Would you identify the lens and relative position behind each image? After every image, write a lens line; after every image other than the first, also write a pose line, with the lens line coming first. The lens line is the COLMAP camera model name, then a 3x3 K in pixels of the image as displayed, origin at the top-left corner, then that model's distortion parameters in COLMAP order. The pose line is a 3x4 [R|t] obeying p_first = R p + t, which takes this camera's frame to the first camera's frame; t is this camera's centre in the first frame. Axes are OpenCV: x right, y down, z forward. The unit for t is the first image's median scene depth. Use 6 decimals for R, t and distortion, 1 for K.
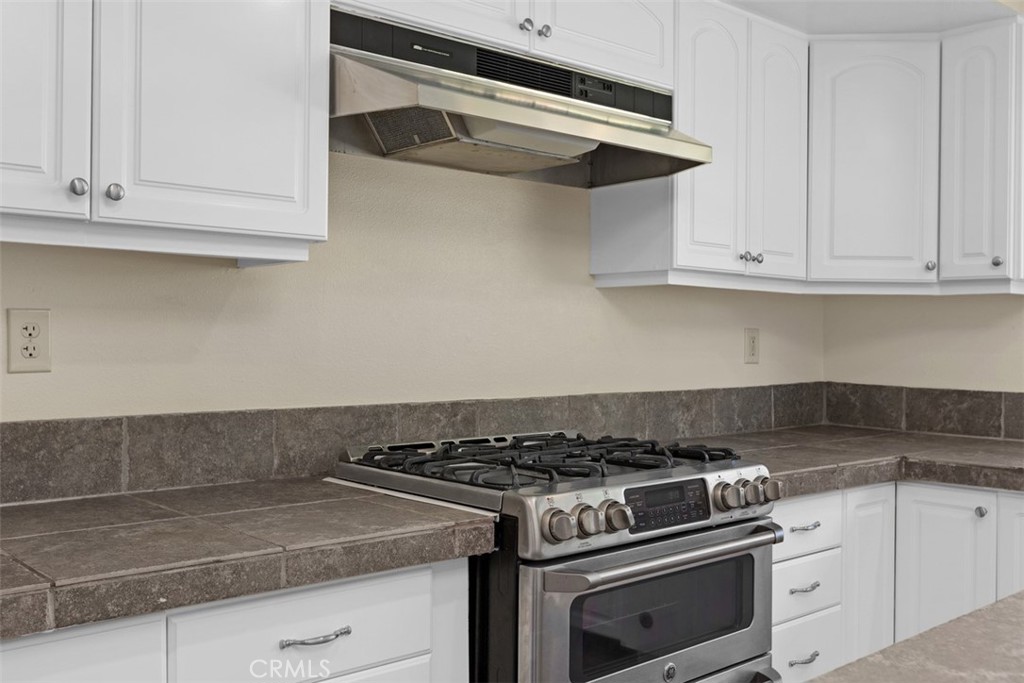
lens RADIAL K [[976.2, 0, 512.0], [0, 976.2, 341.5], [0, 0, 1]] dist [-0.005887, -0.005262]
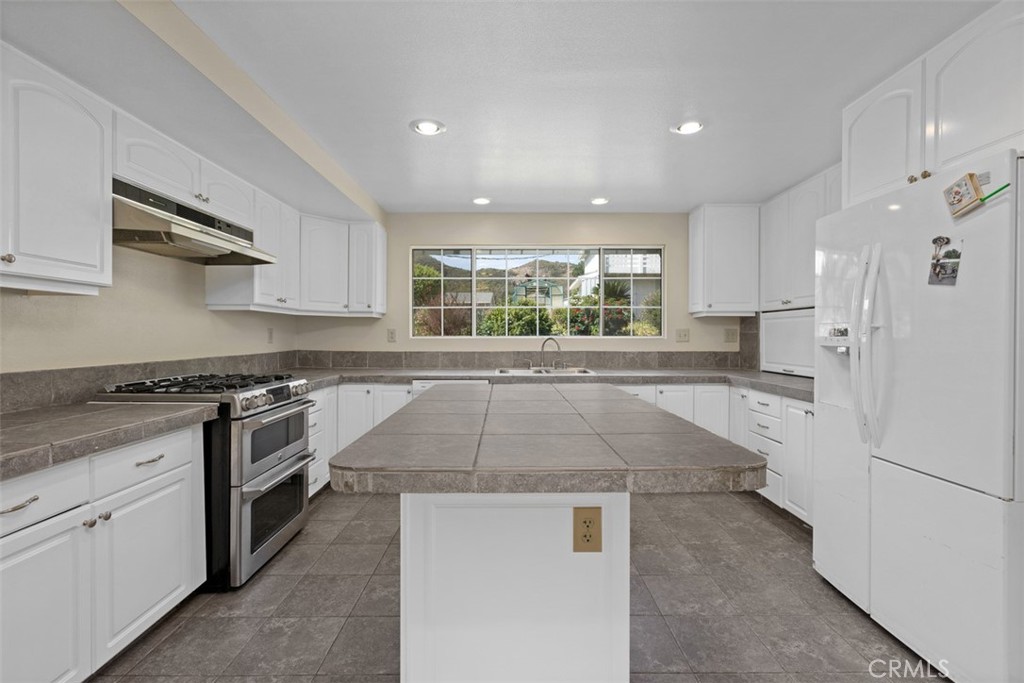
lens RADIAL K [[459.7, 0, 512.0], [0, 459.7, 341.5], [0, 0, 1]] dist [-0.008753, -0.000635]
pose [[0.654149, -0.014287, 0.756231, -0.326243], [0.000109, 0.999823, 0.018794, -0.002697], [-0.756366, -0.012212, 0.654035, -0.269919]]
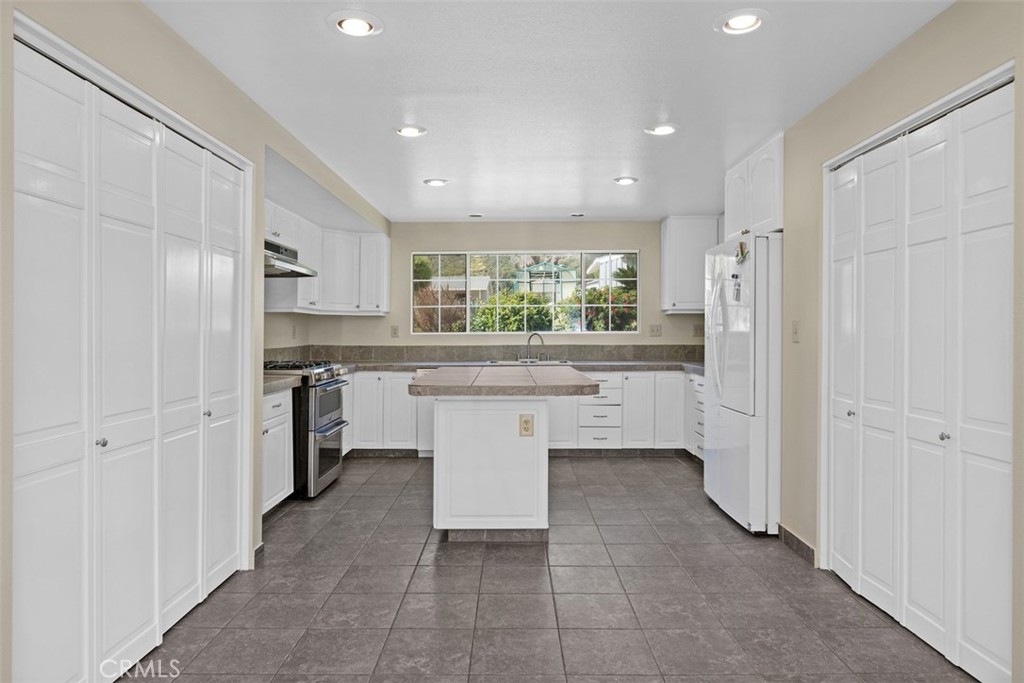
lens RADIAL K [[633.1, 0, 512.6], [0, 633.1, 322.9], [0, 0, 1]] dist [0.001154, -0.000075]
pose [[0.659667, 0.004363, 0.751545, -1.059532], [0.003799, 0.999951, -0.009139, -0.003248], [-0.751548, 0.008884, 0.659618, -0.997949]]
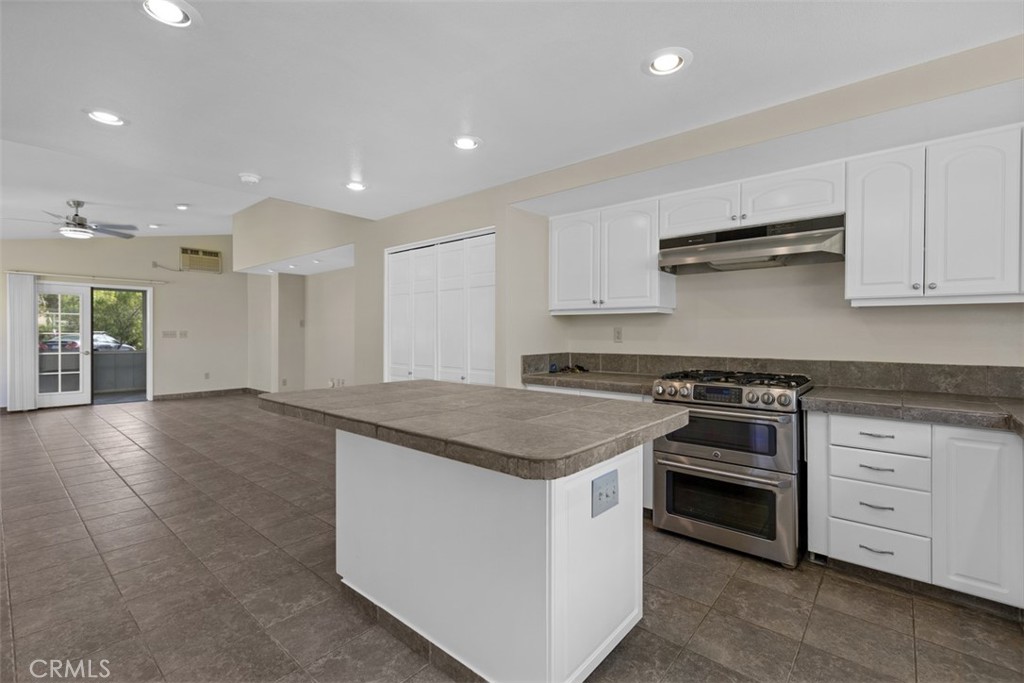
lens RADIAL K [[450.1, 0, 512.0], [0, 450.1, 341.5], [0, 0, 1]] dist [-0.000975, -0.000349]
pose [[0.143565, 0.012849, -0.989558, 1.175301], [-0.002853, 0.999917, 0.012569, 0.004172], [0.989637, 0.001018, 0.143589, 0.215780]]
